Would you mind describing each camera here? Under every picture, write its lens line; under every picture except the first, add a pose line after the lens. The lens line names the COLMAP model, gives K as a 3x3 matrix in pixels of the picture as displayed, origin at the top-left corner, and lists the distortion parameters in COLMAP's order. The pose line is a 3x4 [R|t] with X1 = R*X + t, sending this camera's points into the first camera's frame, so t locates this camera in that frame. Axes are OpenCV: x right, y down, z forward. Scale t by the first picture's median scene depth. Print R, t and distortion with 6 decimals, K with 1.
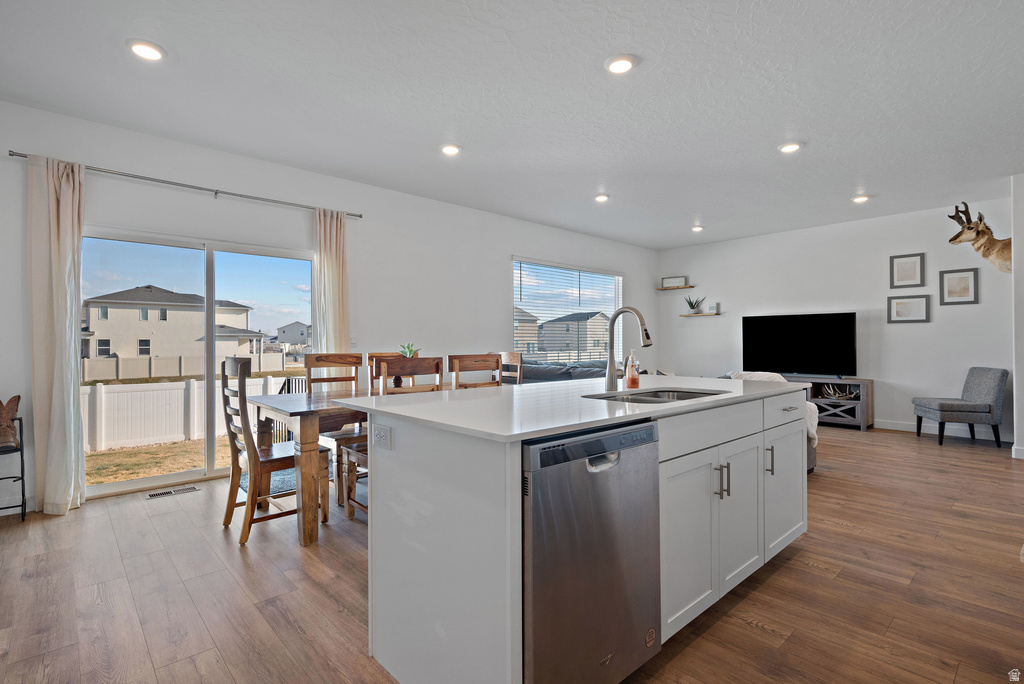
lens RADIAL K [[498.3, 0, 512.4], [0, 498.3, 337.5], [0, 0, 1]] dist [-0.000701, 0.003232]
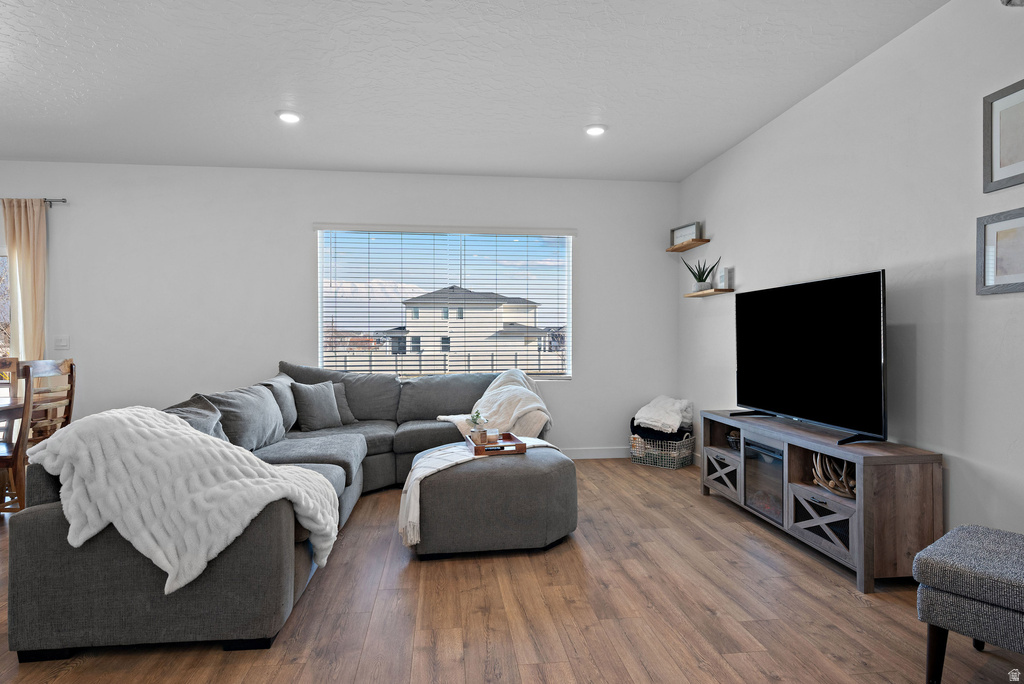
lens RADIAL K [[583.4, 0, 514.6], [0, 583.4, 347.0], [0, 0, 1]] dist [-0.003171, 0.000408]
pose [[0.809334, 0.008551, -0.587287, 1.012961], [0.004558, 0.999772, 0.020838, -0.004000], [0.587332, -0.019541, 0.809110, 0.678186]]
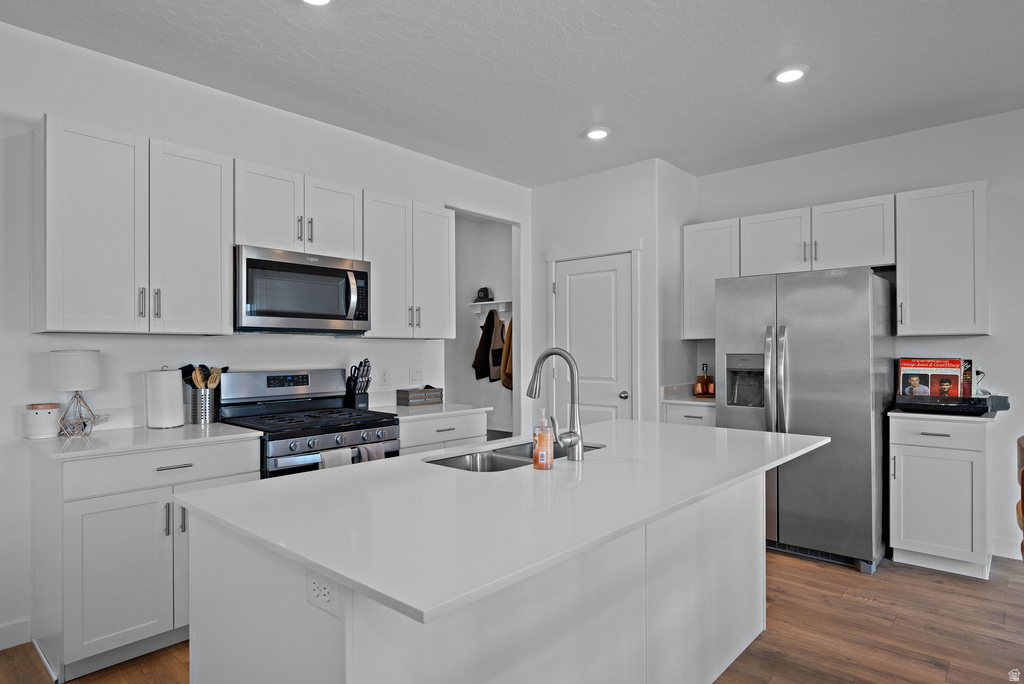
lens RADIAL K [[583.4, 0, 512.3], [0, 583.4, 347.4], [0, 0, 1]] dist [-0.003171, 0.000408]
pose [[-0.995602, 0.008335, -0.093314, 0.192345], [0.009842, 0.999828, -0.015705, -0.024519], [0.093167, -0.016554, -0.995513, 0.963052]]
